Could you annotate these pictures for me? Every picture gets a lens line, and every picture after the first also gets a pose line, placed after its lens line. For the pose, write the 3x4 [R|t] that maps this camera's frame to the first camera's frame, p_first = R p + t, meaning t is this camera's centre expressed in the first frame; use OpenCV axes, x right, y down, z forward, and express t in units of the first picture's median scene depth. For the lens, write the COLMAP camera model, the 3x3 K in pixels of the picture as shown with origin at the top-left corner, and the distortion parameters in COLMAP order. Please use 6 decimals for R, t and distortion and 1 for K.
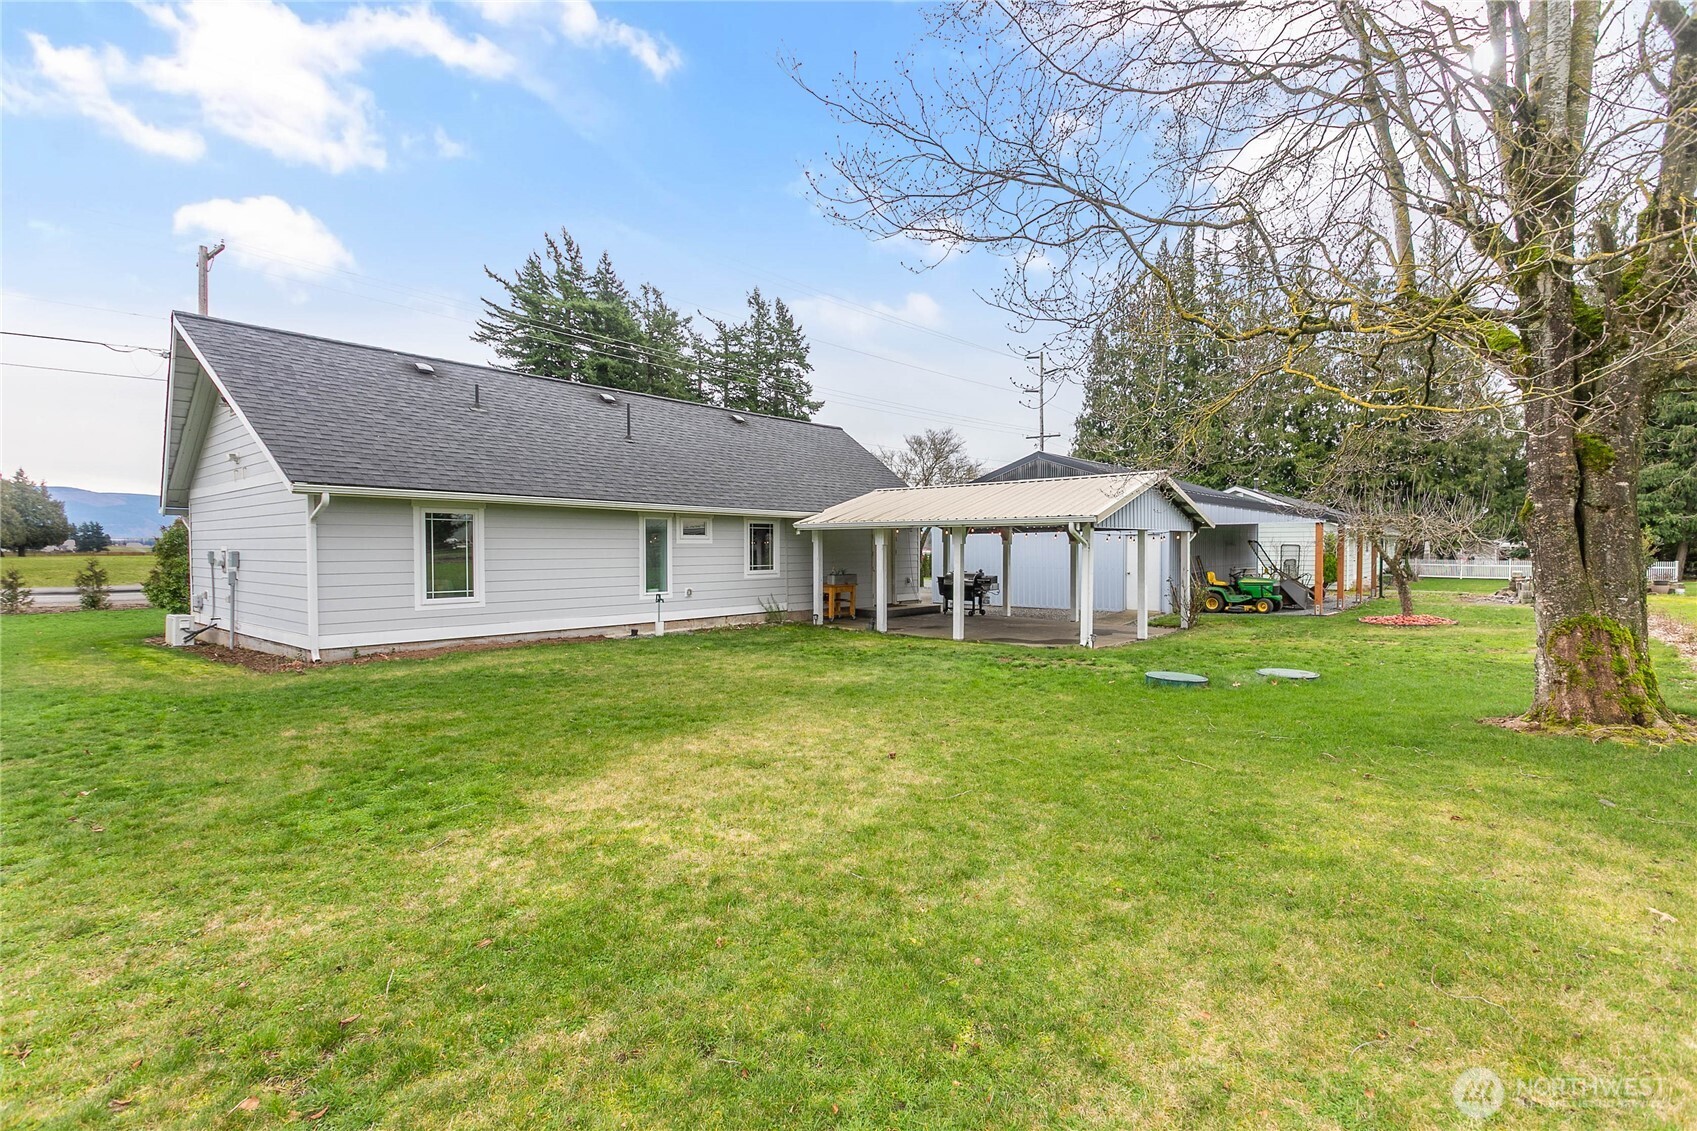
lens RADIAL K [[803.6, 0, 847.8], [0, 803.6, 557.7], [0, 0, 1]] dist [-0.002912, -0.000207]
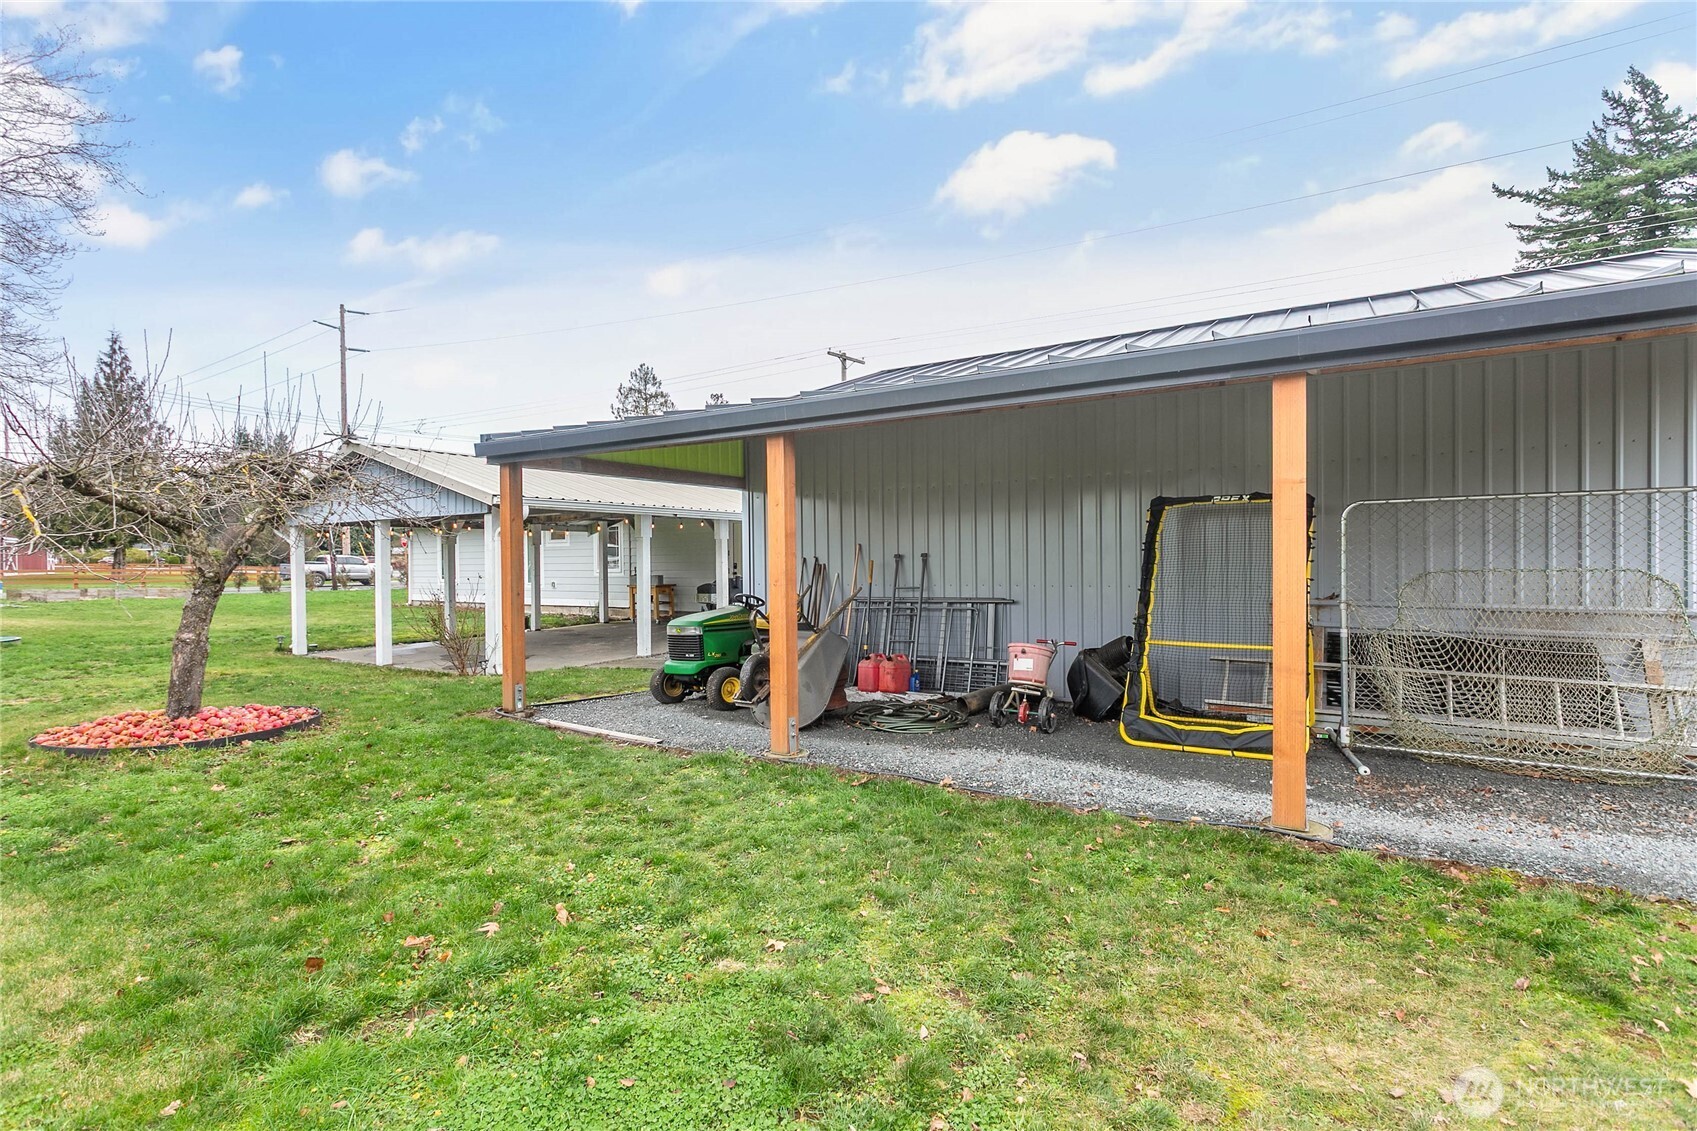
lens RADIAL K [[803.6, 0, 847.8], [0, 803.6, 557.7], [0, 0, 1]] dist [-0.002912, -0.000207]
pose [[0.120999, 0.001939, -0.992651, 1.124807], [-0.002383, 0.999996, 0.001663, -0.002618], [0.992650, 0.002164, 0.121003, 1.297020]]
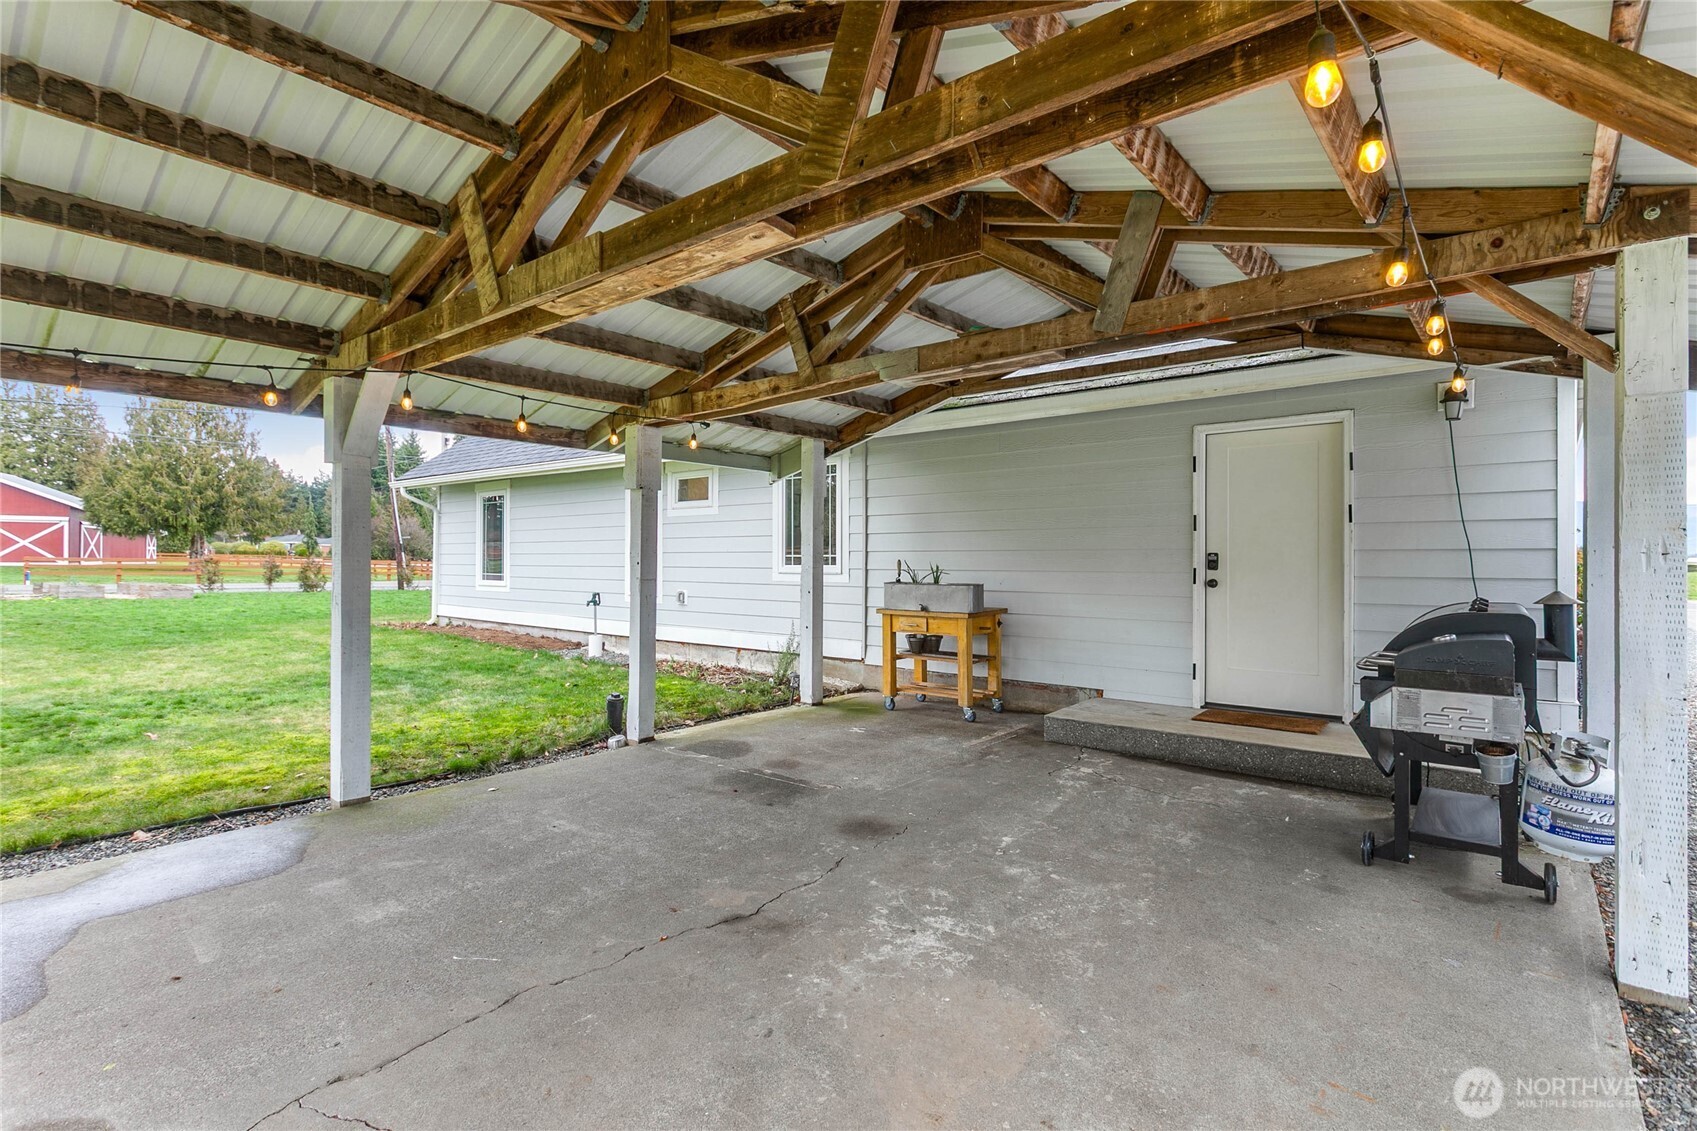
lens RADIAL K [[803.6, 0, 847.8], [0, 803.6, 557.7], [0, 0, 1]] dist [-0.002912, -0.000207]
pose [[-0.001665, 0.000608, -0.999998, 0.377968], [-0.015516, 0.999879, 0.000634, 0.012632], [0.999878, 0.015517, -0.001656, 1.107545]]
